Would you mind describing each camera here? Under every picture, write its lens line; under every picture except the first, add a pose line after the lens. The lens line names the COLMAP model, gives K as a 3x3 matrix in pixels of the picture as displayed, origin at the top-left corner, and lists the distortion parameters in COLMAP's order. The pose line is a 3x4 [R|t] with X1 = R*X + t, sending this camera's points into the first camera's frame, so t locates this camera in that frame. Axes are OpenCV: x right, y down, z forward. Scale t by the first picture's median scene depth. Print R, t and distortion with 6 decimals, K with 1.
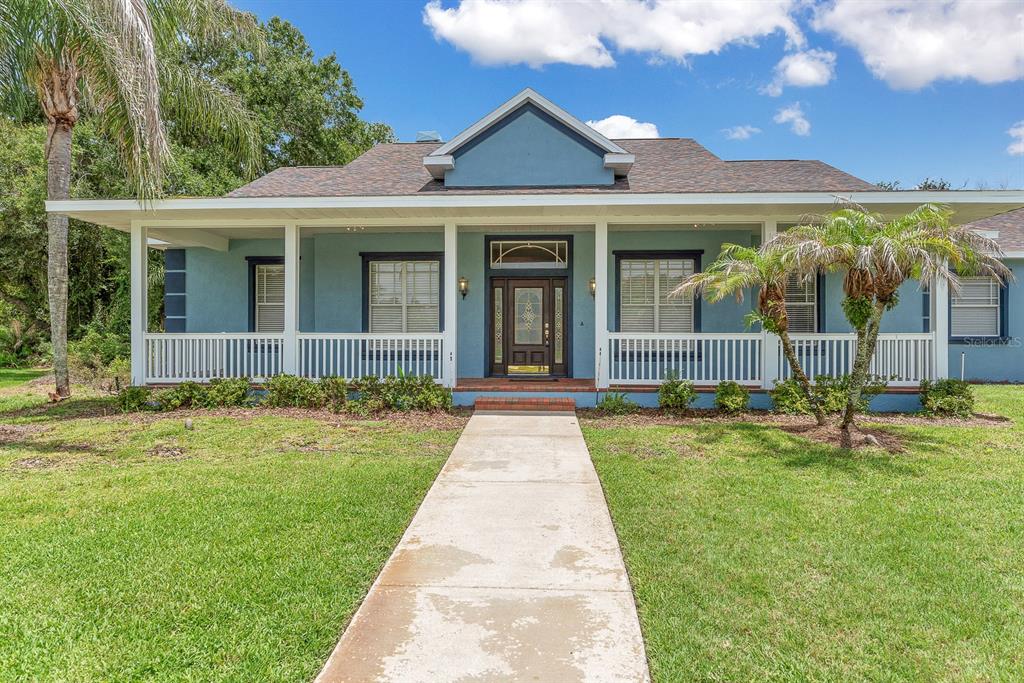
lens RADIAL K [[653.1, 0, 512.0], [0, 653.1, 341.5], [0, 0, 1]] dist [0.004954, 0.000972]
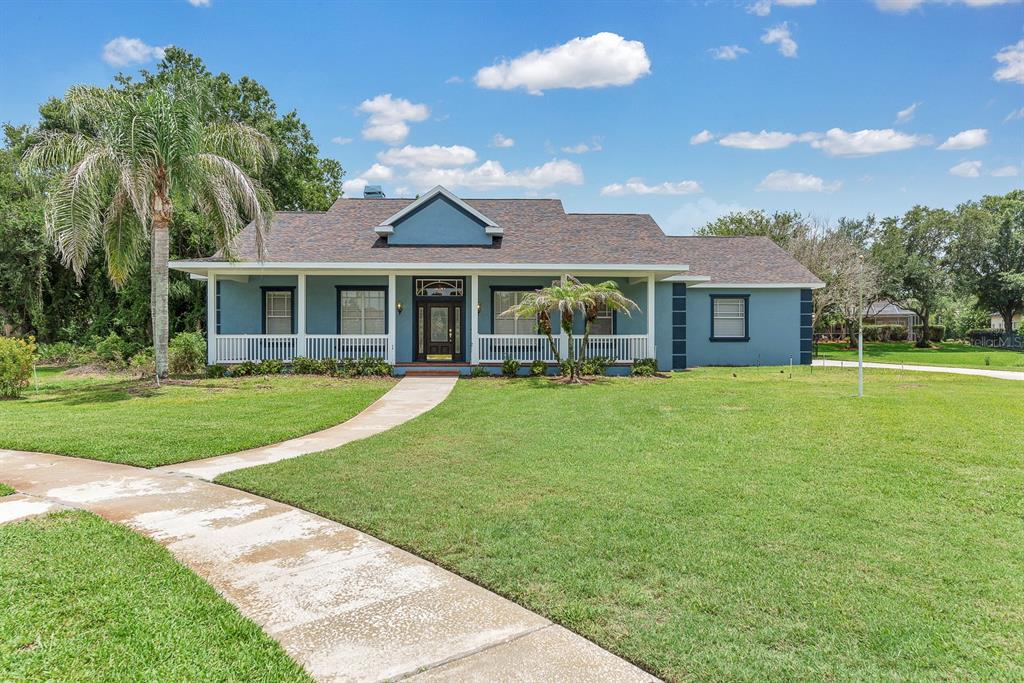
lens RADIAL K [[723.9, 0, 512.0], [0, 723.9, 341.5], [0, 0, 1]] dist [0.001033, 0.001217]
pose [[0.996933, -0.000610, 0.078262, 0.067515], [0.000921, 0.999992, -0.003943, 0.011589], [-0.078259, 0.004003, 0.996925, -0.867209]]
